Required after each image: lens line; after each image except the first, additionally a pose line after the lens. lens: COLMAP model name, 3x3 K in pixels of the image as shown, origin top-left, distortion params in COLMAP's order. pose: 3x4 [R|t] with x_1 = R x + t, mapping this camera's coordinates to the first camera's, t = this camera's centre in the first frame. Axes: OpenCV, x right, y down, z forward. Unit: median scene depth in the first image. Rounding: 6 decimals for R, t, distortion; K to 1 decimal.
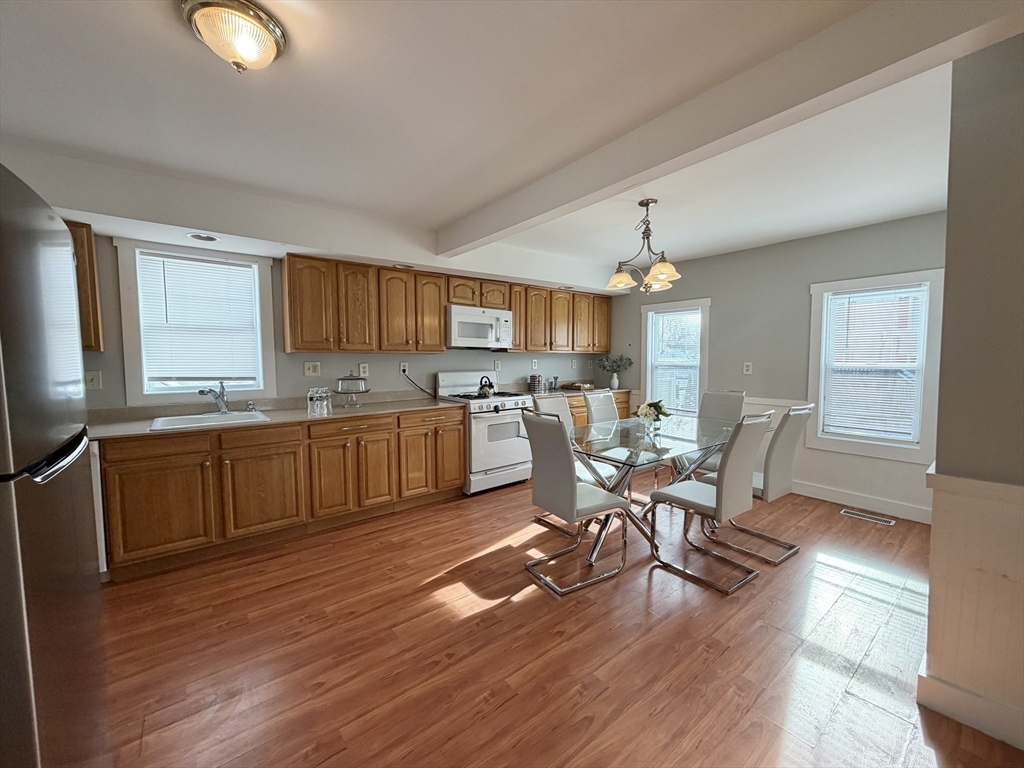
lens RADIAL K [[408.3, 0, 510.0], [0, 408.3, 384.4], [0, 0, 1]] dist [0.000381, -0.000182]
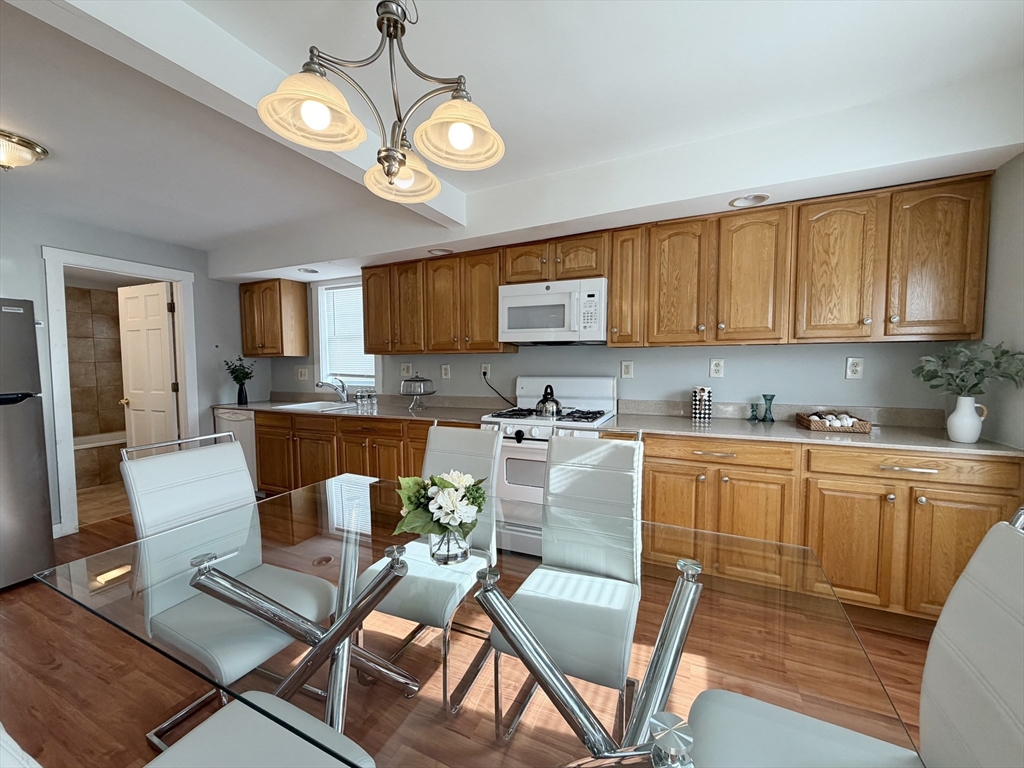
lens RADIAL K [[408.3, 0, 508.5], [0, 408.3, 385.5], [0, 0, 1]] dist [0.000381, -0.000182]
pose [[0.446144, 0.050848, -0.893515, 0.528633], [-0.049025, 0.998274, 0.032331, -0.039488], [0.893617, 0.029380, 0.447867, 0.684298]]
